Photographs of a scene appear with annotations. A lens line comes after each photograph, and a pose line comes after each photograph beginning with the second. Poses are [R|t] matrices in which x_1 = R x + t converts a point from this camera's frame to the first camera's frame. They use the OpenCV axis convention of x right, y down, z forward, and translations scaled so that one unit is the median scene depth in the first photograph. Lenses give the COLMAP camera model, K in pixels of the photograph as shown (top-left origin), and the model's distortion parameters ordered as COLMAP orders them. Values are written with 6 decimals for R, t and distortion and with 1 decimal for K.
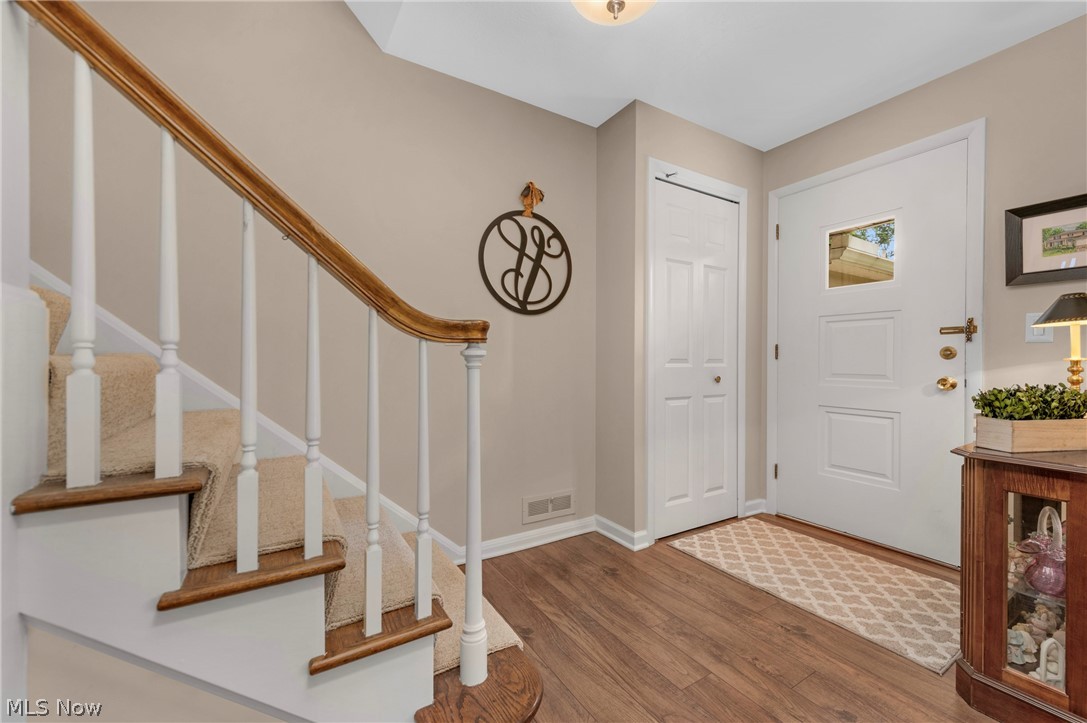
lens RADIAL K [[423.8, 0, 545.3], [0, 423.8, 363.0], [0, 0, 1]] dist [0.003577, -0.001398]
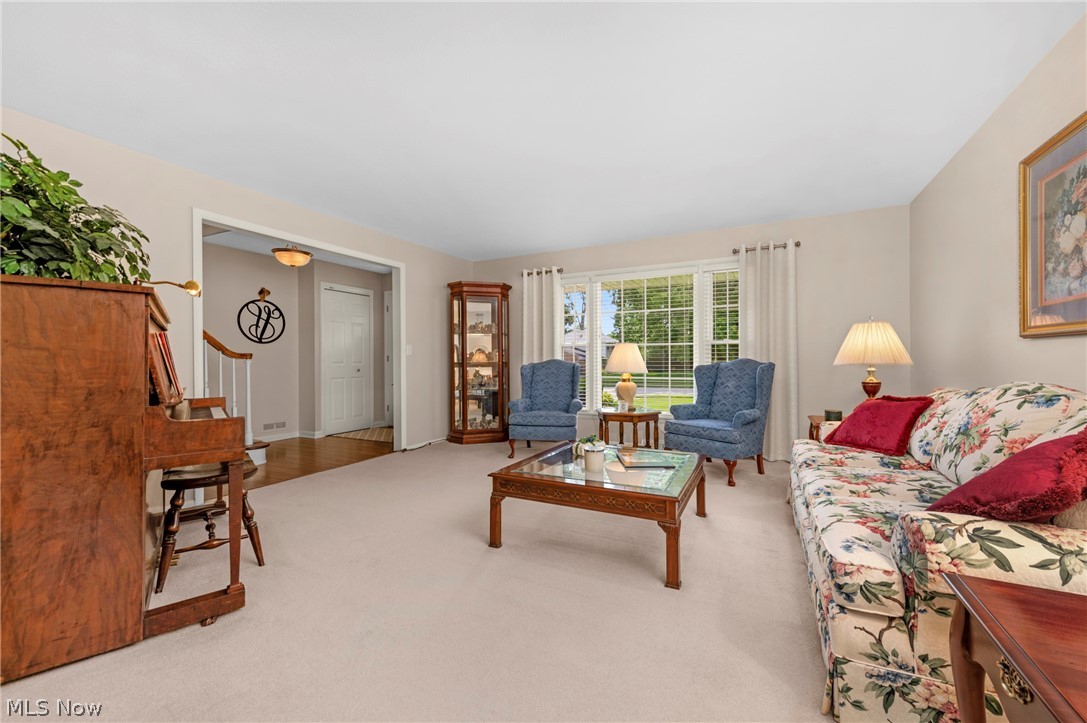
lens RADIAL K [[423.8, 0, 553.1], [0, 423.8, 365.4], [0, 0, 1]] dist [0.003577, -0.001398]
pose [[0.838605, -0.007759, 0.544684, 0.027340], [0.004486, 0.999963, 0.007338, -0.002982], [-0.544721, -0.003710, 0.838609, -1.854260]]
